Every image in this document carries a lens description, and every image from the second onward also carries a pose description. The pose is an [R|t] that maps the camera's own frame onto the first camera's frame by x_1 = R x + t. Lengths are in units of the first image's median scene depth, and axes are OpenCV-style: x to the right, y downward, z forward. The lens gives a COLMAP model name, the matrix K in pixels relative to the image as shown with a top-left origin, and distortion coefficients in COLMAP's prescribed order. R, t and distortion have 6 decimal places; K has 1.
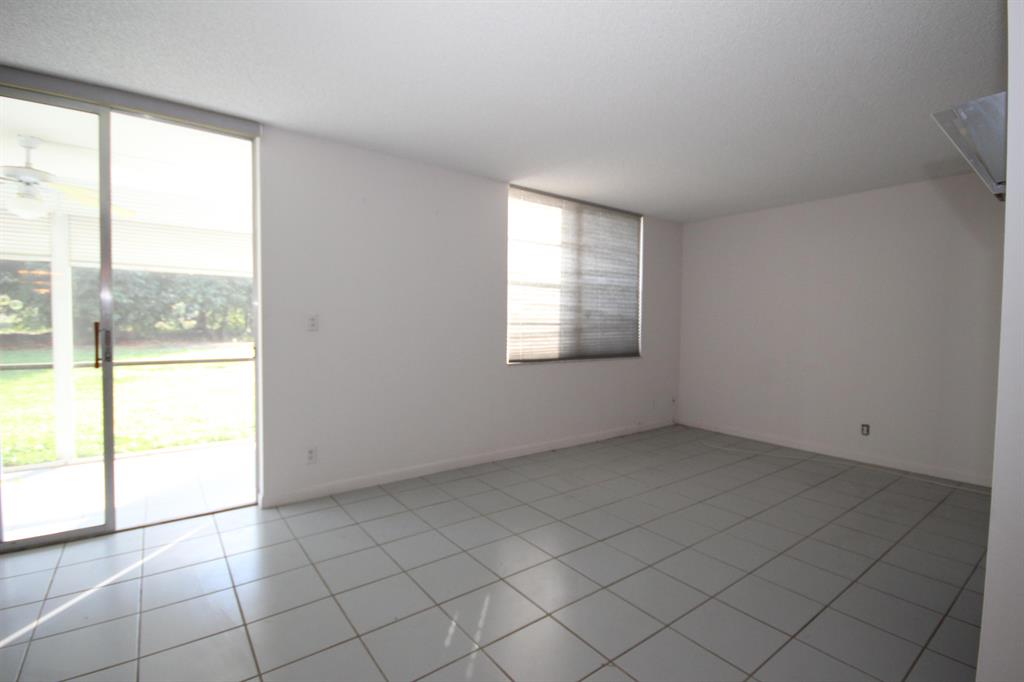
lens RADIAL K [[471.9, 0, 517.9], [0, 471.9, 339.8], [0, 0, 1]] dist [0.000438, 0.000565]
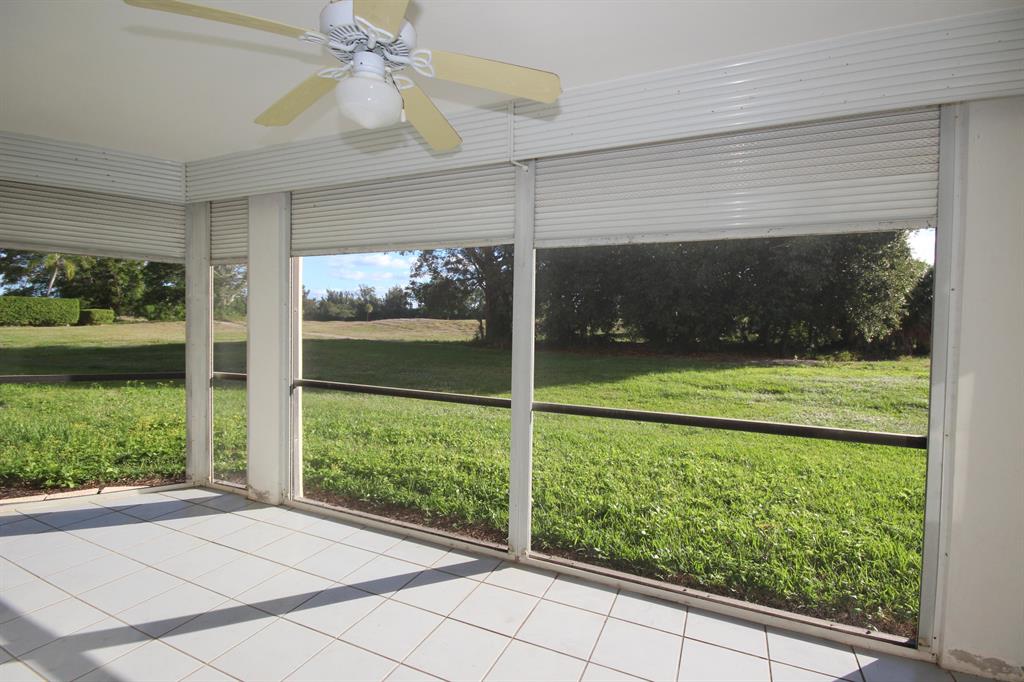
lens RADIAL K [[471.9, 0, 517.9], [0, 471.9, 339.8], [0, 0, 1]] dist [0.000438, 0.000565]
pose [[0.474750, 0.027774, -0.879682, -0.087787], [-0.052147, 0.998634, 0.003387, -0.007713], [0.878574, 0.044265, 0.475550, 0.150009]]
